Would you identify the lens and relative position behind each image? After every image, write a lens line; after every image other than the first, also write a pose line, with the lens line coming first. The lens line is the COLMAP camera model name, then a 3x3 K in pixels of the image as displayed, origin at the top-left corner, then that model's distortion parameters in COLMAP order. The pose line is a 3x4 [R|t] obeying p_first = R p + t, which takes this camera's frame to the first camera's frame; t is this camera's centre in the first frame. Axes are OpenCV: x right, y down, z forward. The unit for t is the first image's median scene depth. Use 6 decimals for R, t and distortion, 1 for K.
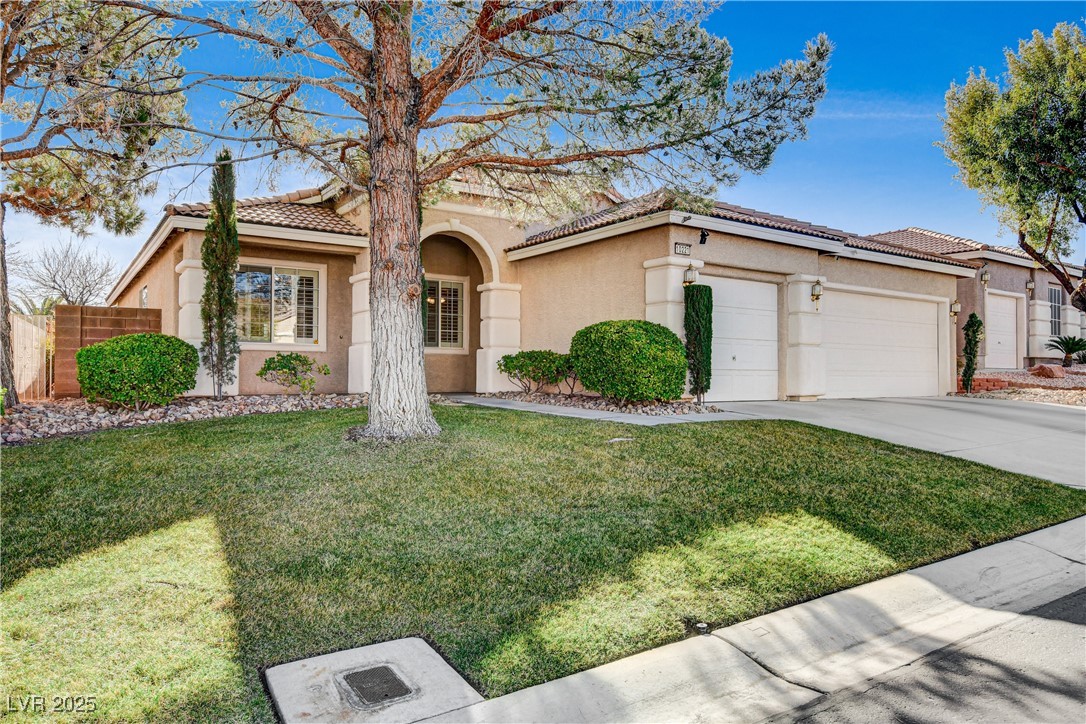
lens RADIAL K [[724.1, 0, 543.0], [0, 724.1, 362.0], [0, 0, 1]] dist [-0.031320, 0.000133]
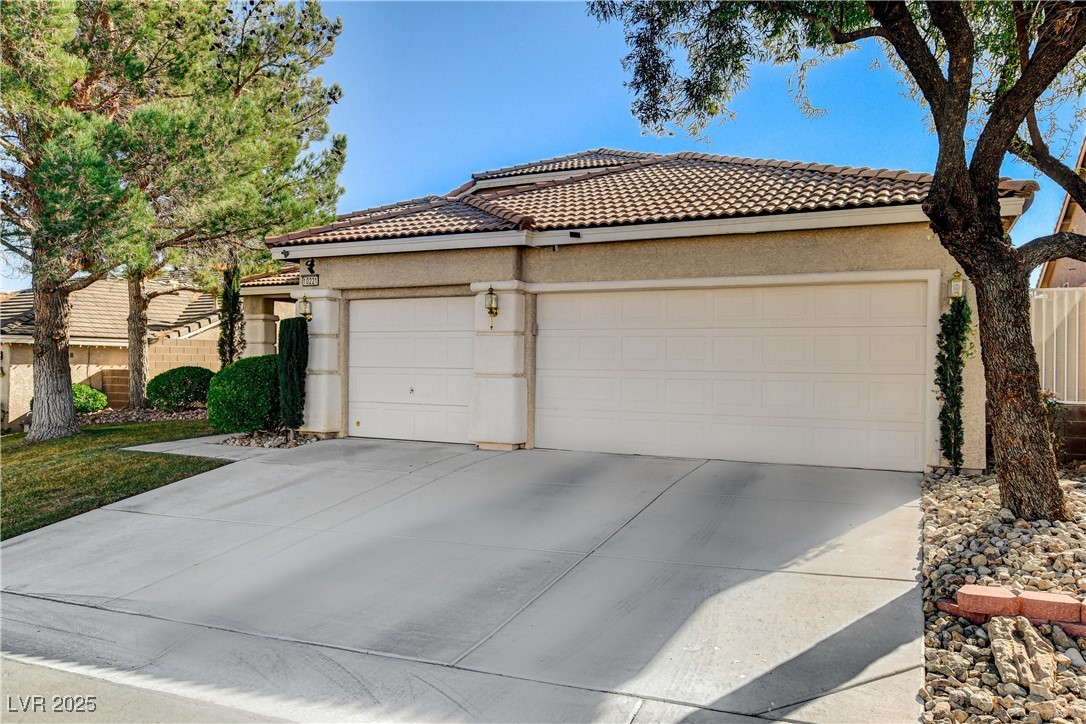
lens RADIAL K [[761.5, 0, 543.0], [0, 761.5, 362.0], [0, 0, 1]] dist [0.003197, 0.006377]
pose [[0.506885, 0.002316, -0.862011, 1.084729], [0.009324, 0.999923, 0.008169, -0.043711], [0.861964, -0.012178, 0.506824, 0.648641]]
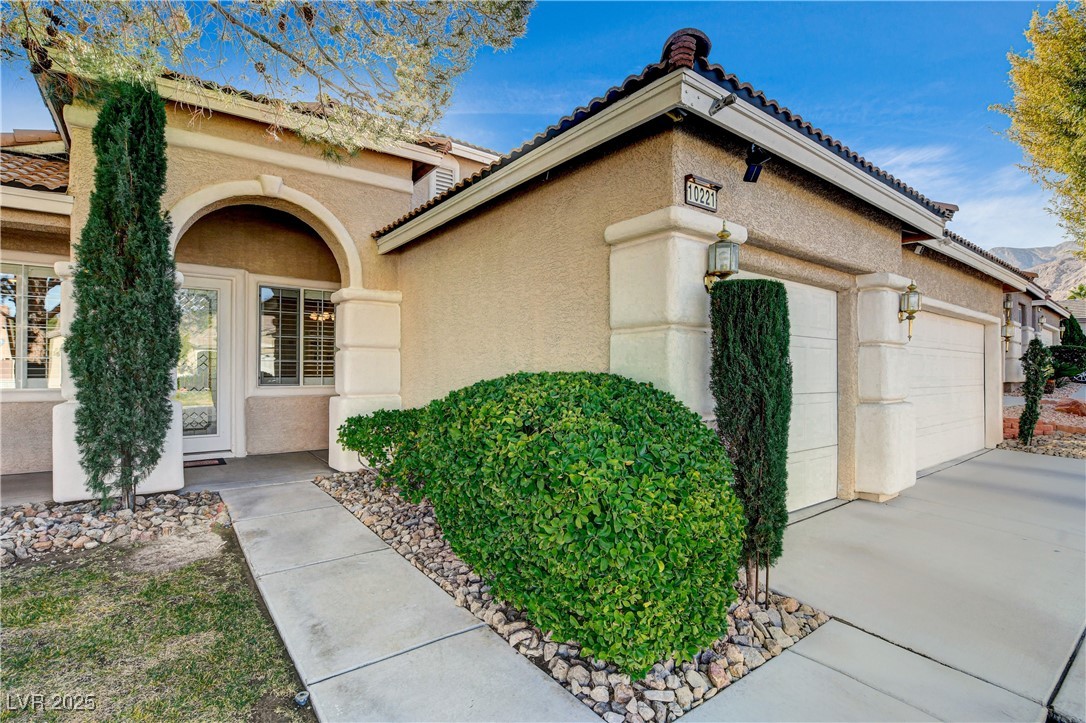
lens RADIAL K [[498.8, 0, 543.0], [0, 498.8, 361.5], [0, 0, 1]] dist [-0.032722, 0.000116]
pose [[0.998970, 0.001561, 0.045343, 0.080075], [-0.001723, 0.999992, 0.003540, -0.055148], [-0.045337, -0.003615, 0.998965, 0.636242]]
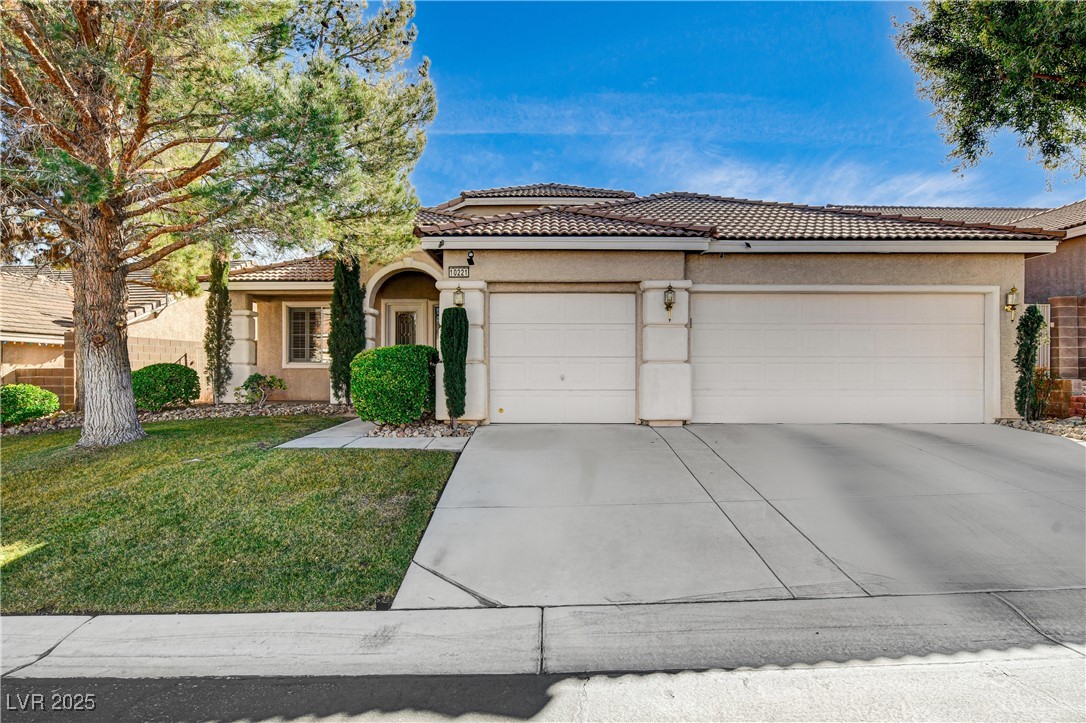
lens RADIAL K [[598.1, 0, 543.0], [0, 598.1, 361.5], [0, 0, 1]] dist [-0.016332, 0.000980]
pose [[0.821955, -0.008810, -0.569484, 0.661098], [0.012559, 0.999918, 0.002657, -0.027922], [0.569414, -0.009336, 0.821998, 0.331672]]
